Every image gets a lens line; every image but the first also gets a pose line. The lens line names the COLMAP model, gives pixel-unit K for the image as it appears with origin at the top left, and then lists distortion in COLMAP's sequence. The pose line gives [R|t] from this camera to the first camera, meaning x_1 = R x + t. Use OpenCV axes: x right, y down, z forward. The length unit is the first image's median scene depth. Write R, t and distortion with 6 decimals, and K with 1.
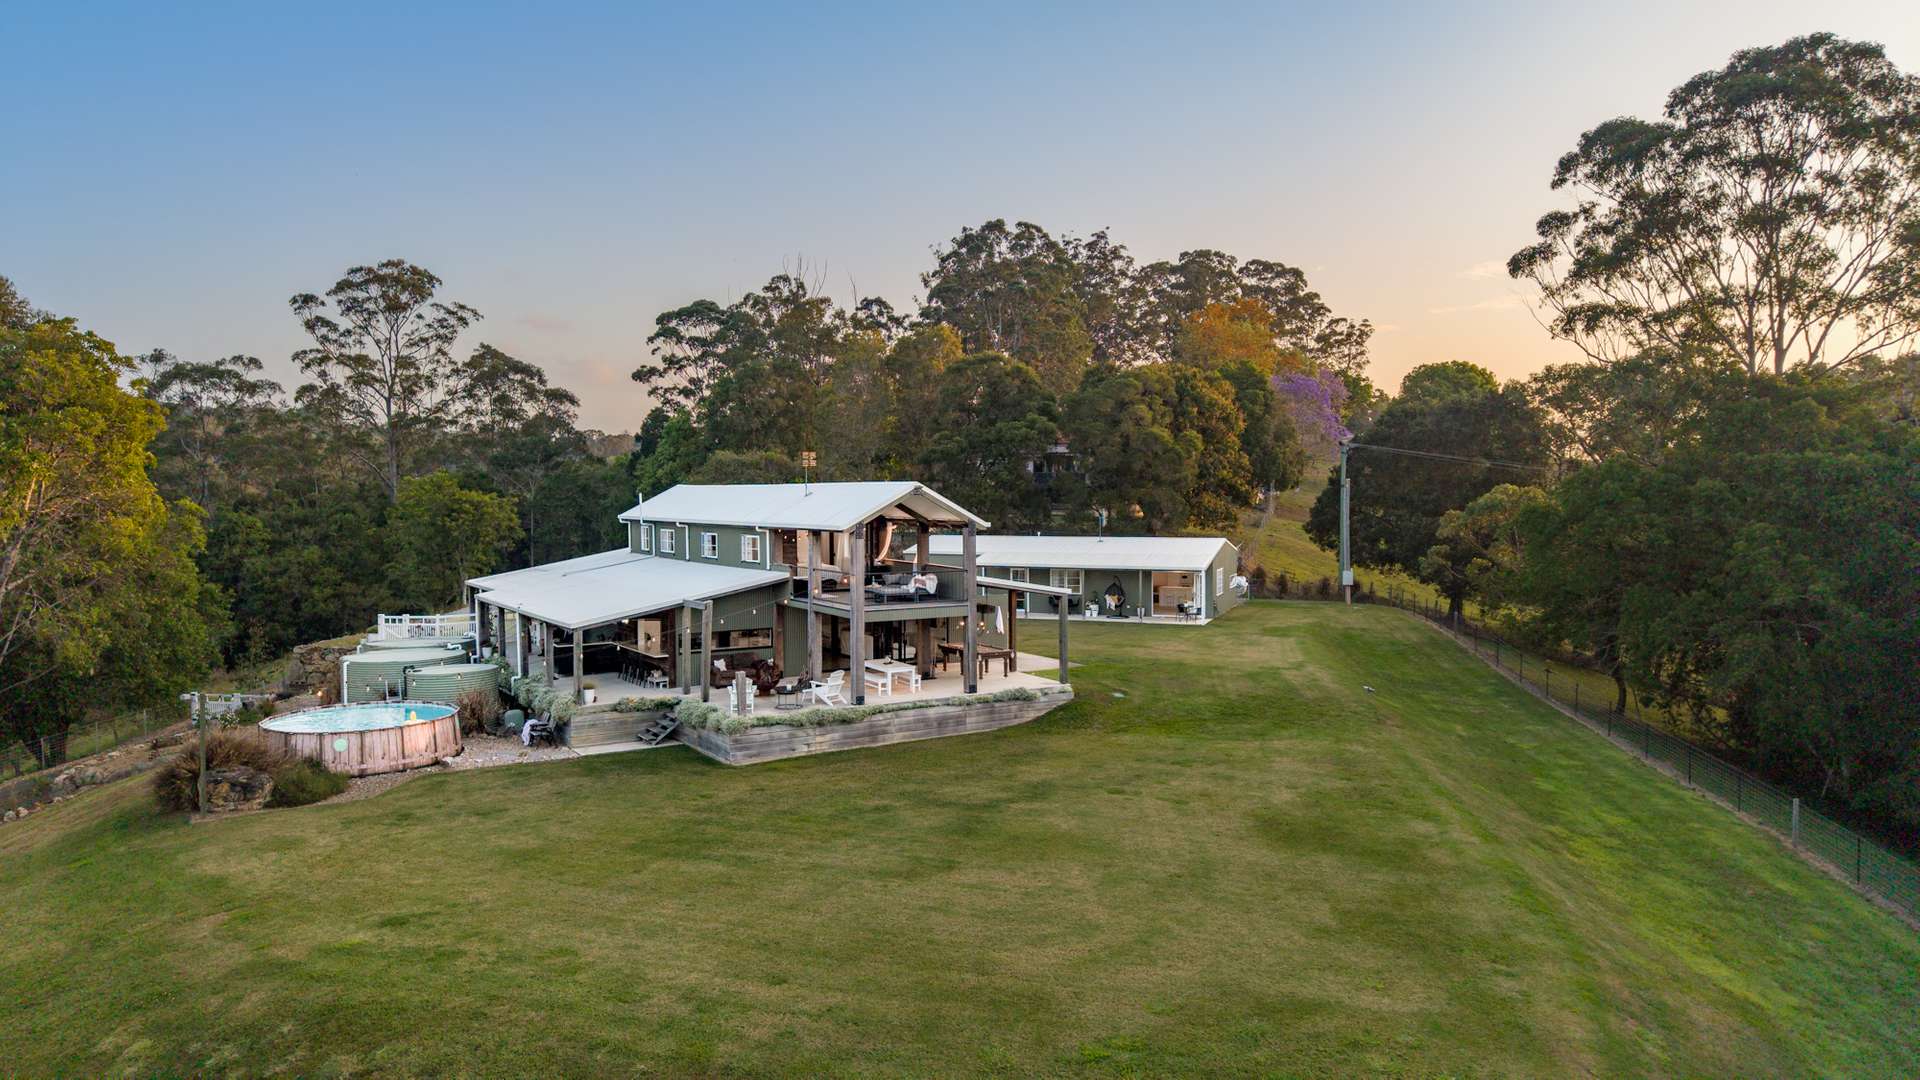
lens RADIAL K [[1272.4, 0, 962.8], [0, 1272.4, 540.2], [0, 0, 1]] dist [0.001131, -0.003799]
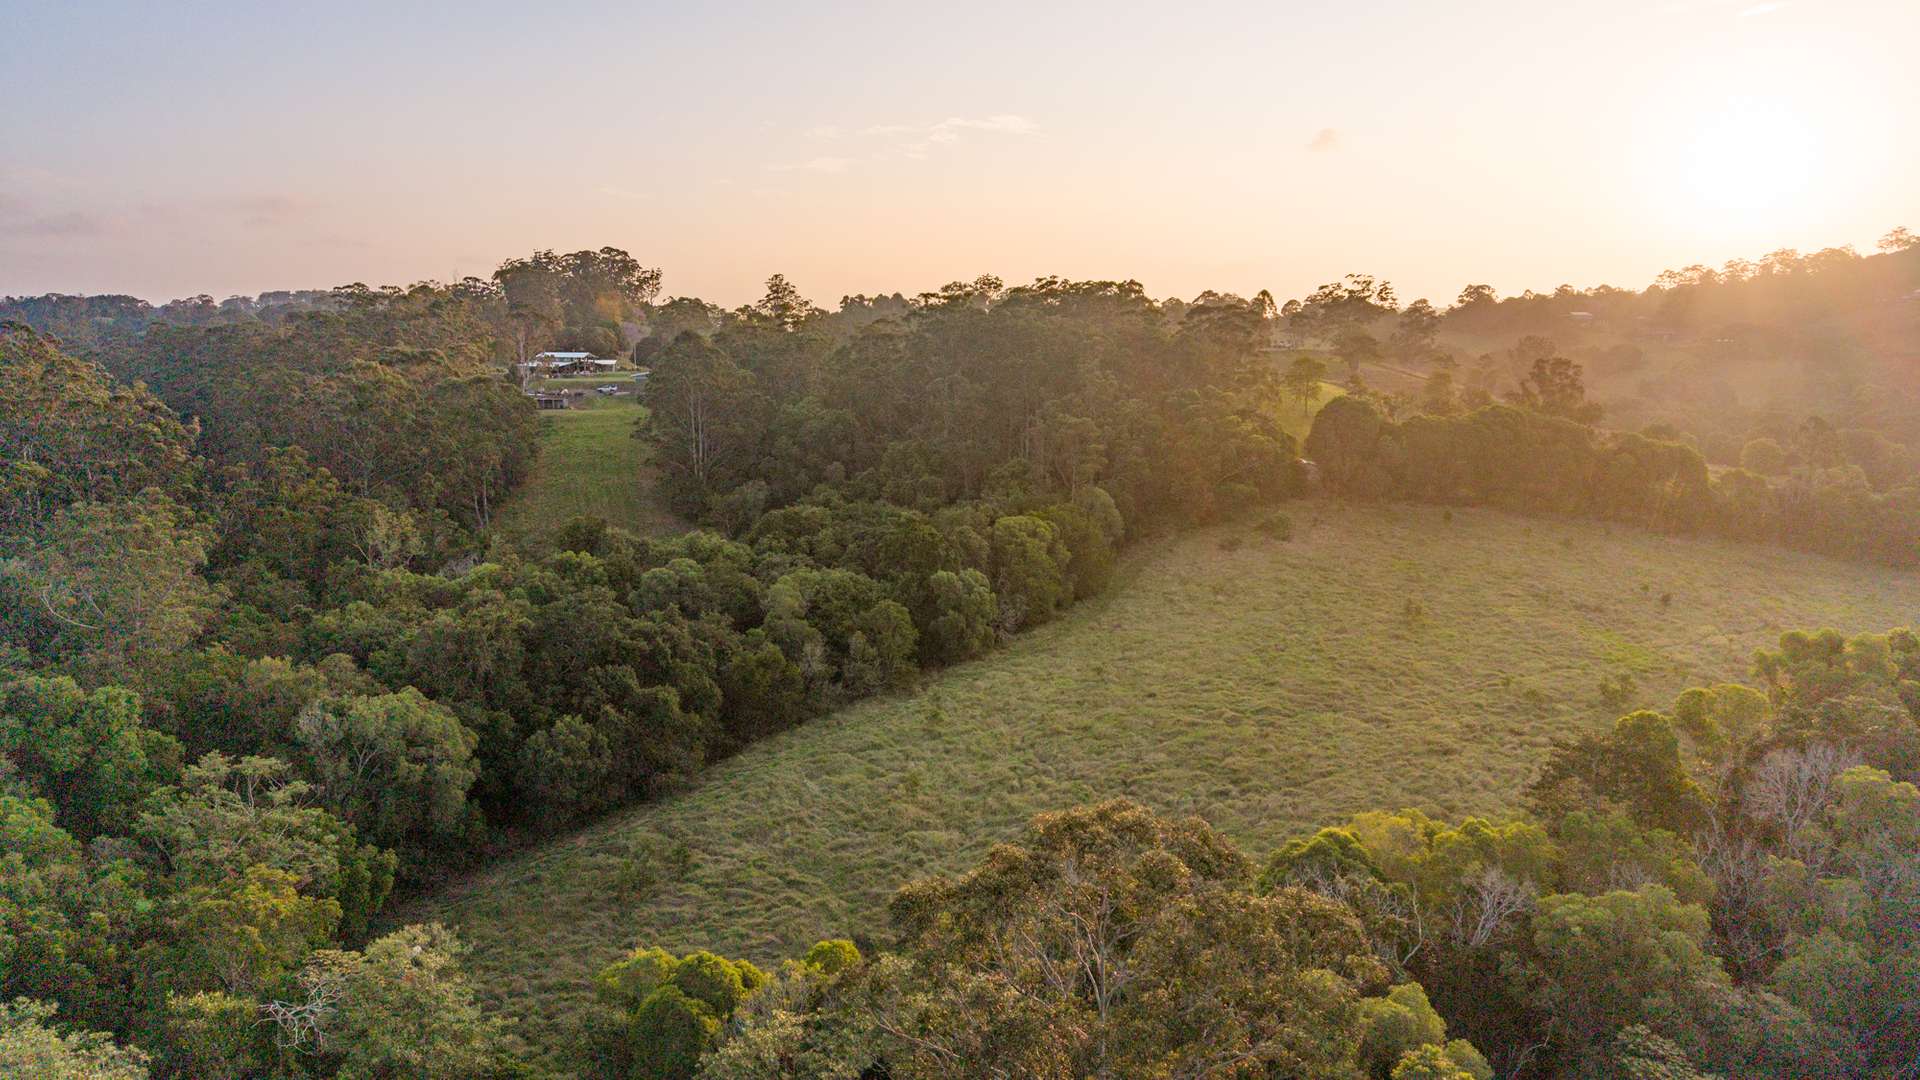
lens RADIAL K [[1272.4, 0, 960.1], [0, 1272.4, 540.7], [0, 0, 1]] dist [0.001131, -0.003799]
pose [[0.876758, -0.070886, 0.475679, -2.021961], [0.016131, 0.992856, 0.118224, 0.248798], [-0.480661, -0.095981, 0.871638, -8.044070]]
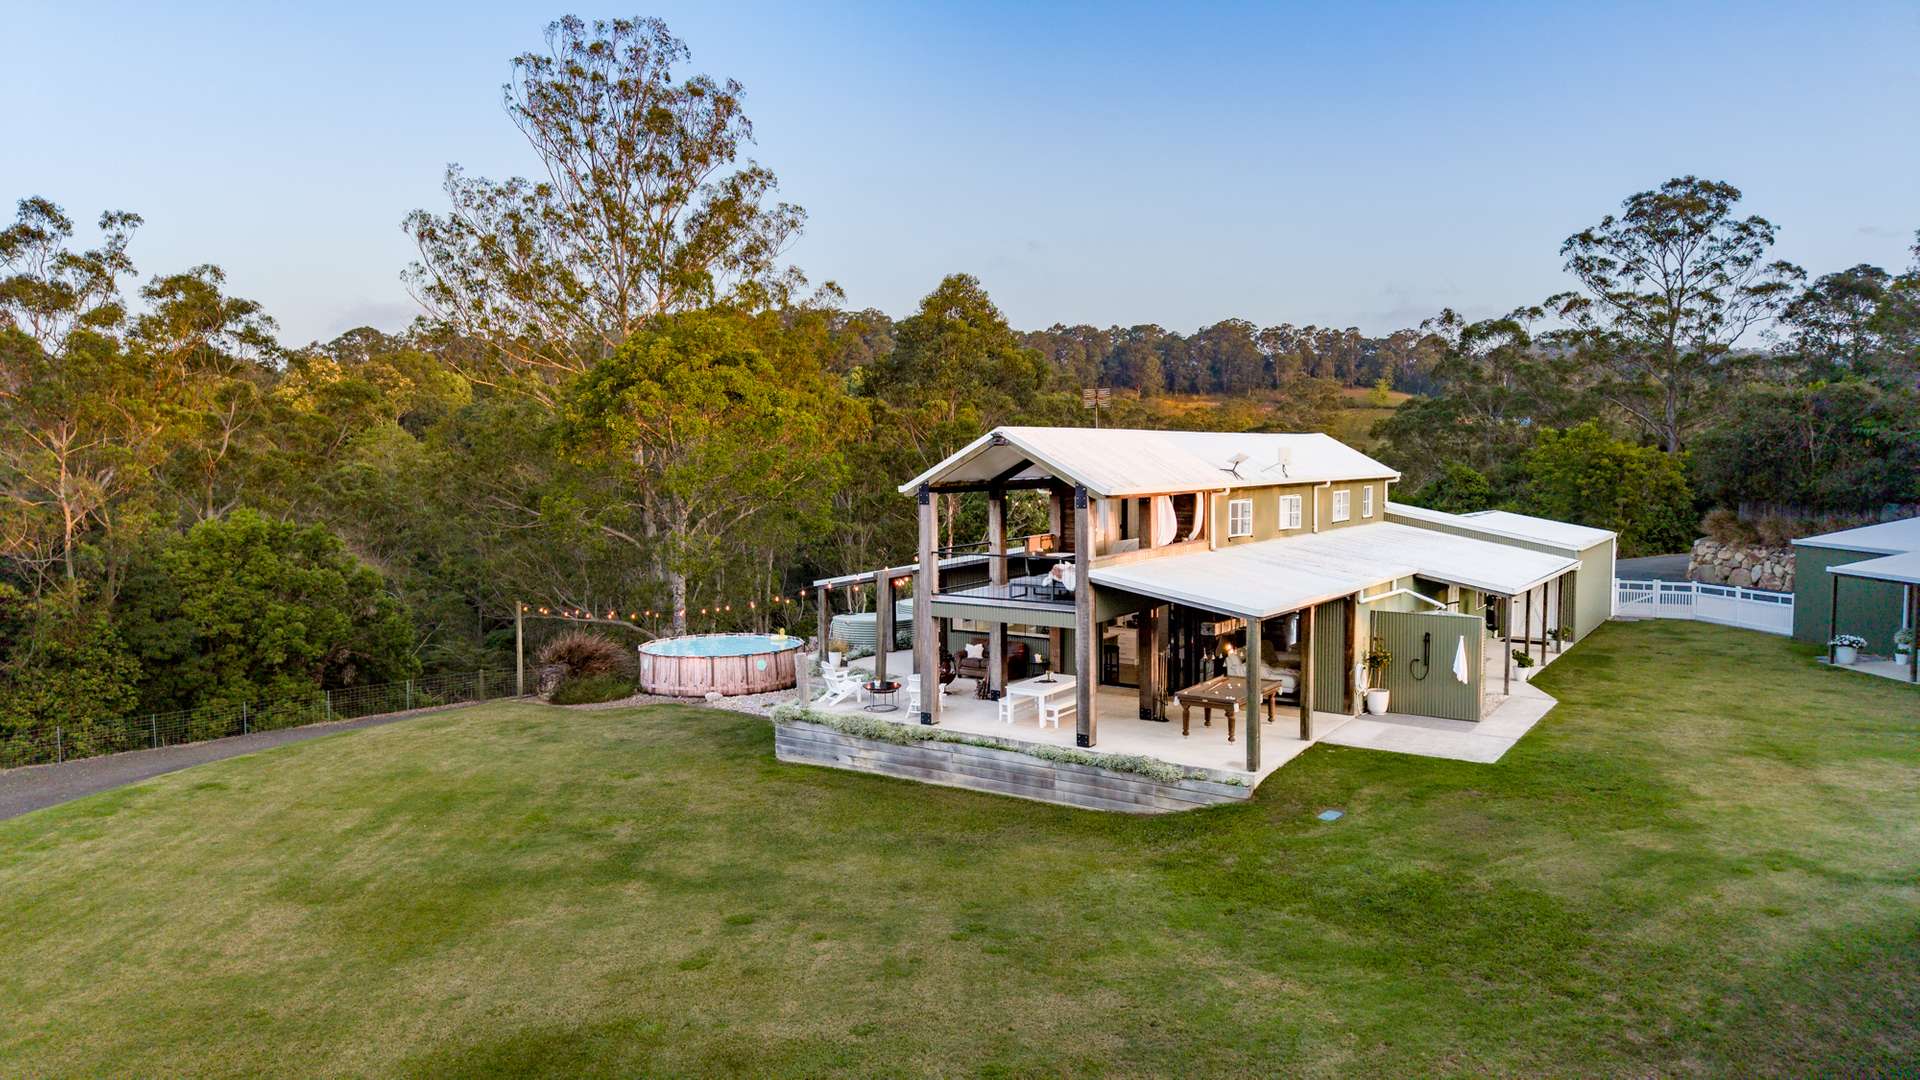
lens RADIAL K [[1272.4, 0, 962.4], [0, 1272.4, 537.9], [0, 0, 1]] dist [0.001131, -0.003799]
pose [[0.406217, 0.062462, -0.911639, 0.582236], [-0.031422, 0.998026, 0.054380, -0.021449], [0.913236, 0.006555, 0.407377, 0.683355]]
